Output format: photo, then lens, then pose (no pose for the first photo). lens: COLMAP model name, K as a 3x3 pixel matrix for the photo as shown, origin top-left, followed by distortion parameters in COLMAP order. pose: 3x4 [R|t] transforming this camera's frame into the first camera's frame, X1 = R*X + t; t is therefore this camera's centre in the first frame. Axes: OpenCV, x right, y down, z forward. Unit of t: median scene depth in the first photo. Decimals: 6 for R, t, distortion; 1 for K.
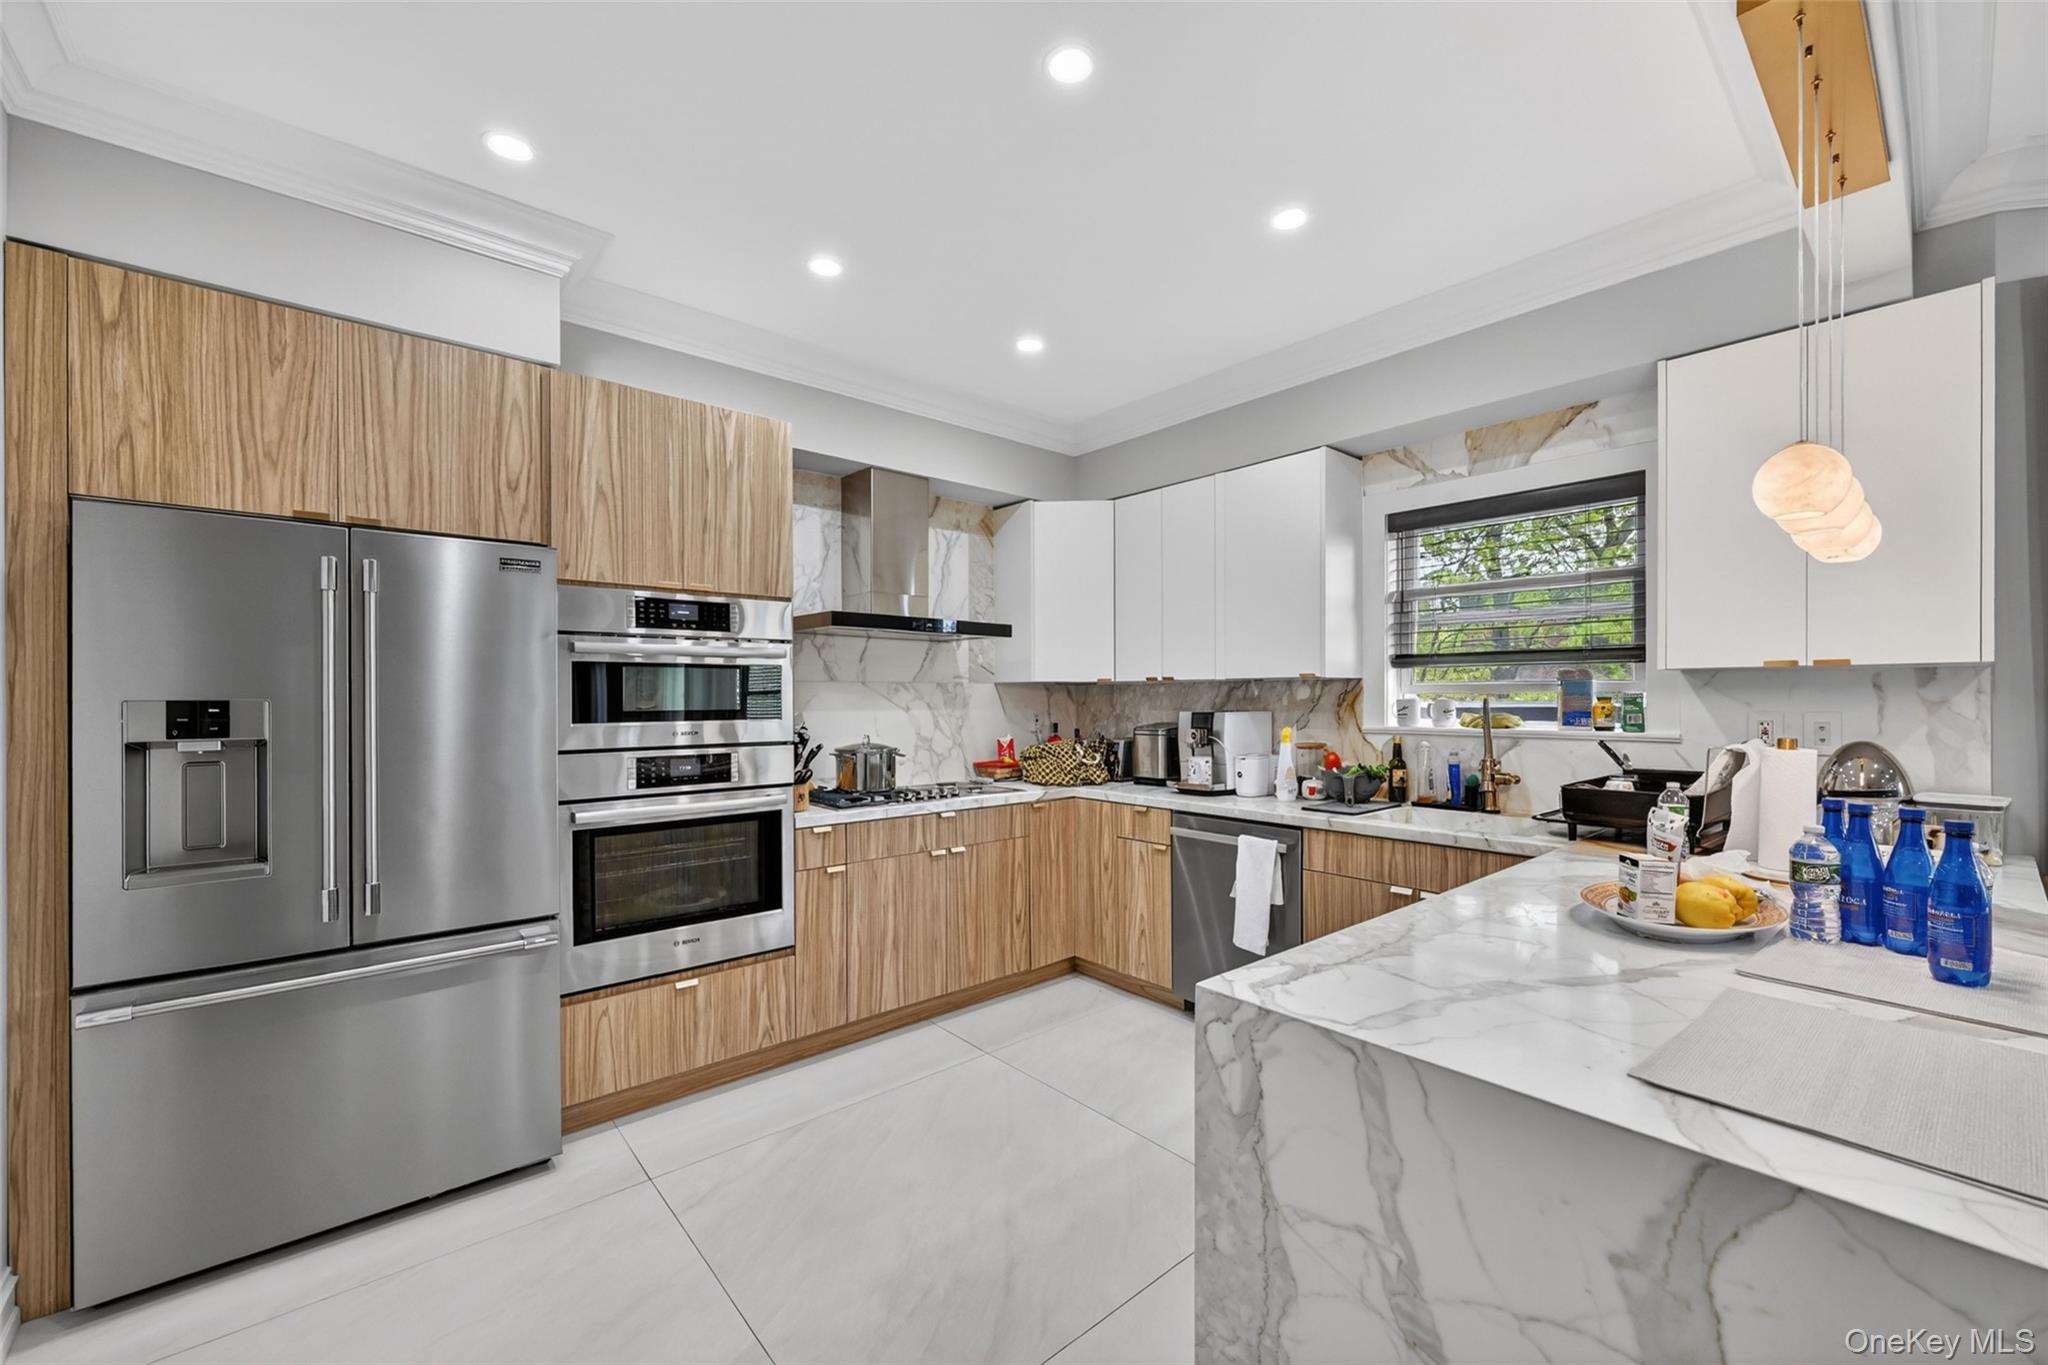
lens RADIAL K [[821.2, 0, 1024.6], [0, 821.2, 692.8], [0, 0, 1]] dist [-0.009676, -0.000492]
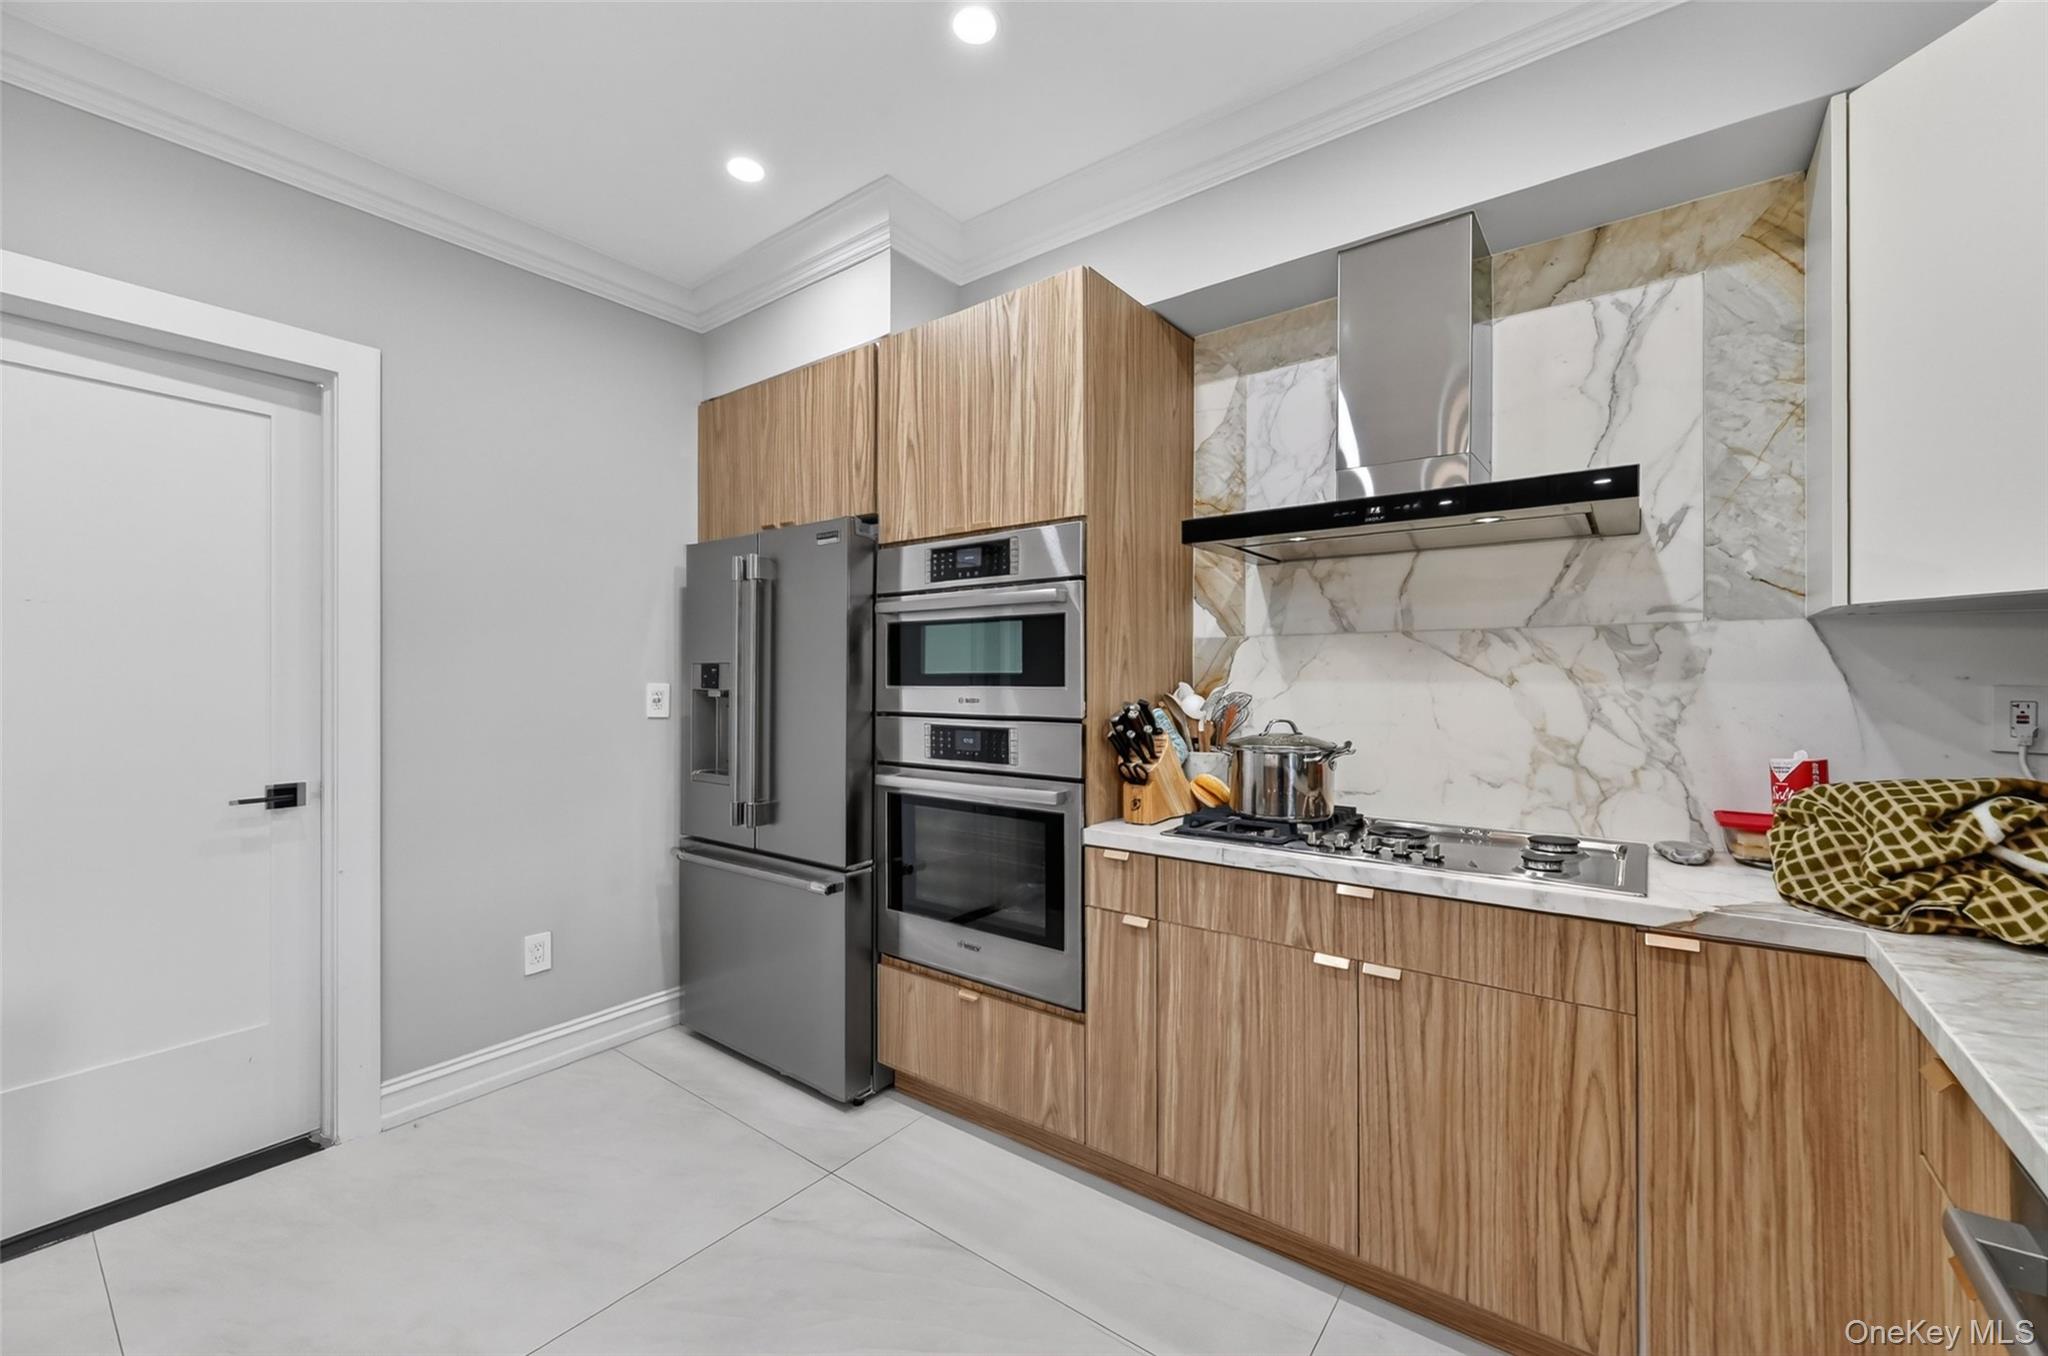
lens RADIAL K [[821.2, 0, 1023.5], [0, 821.2, 676.0], [0, 0, 1]] dist [-0.004188, 0.000039]
pose [[0.201681, -0.004280, -0.979442, 0.355274], [0.001432, 0.999991, -0.004075, 0.022839], [0.979450, -0.000581, 0.201686, 0.728712]]
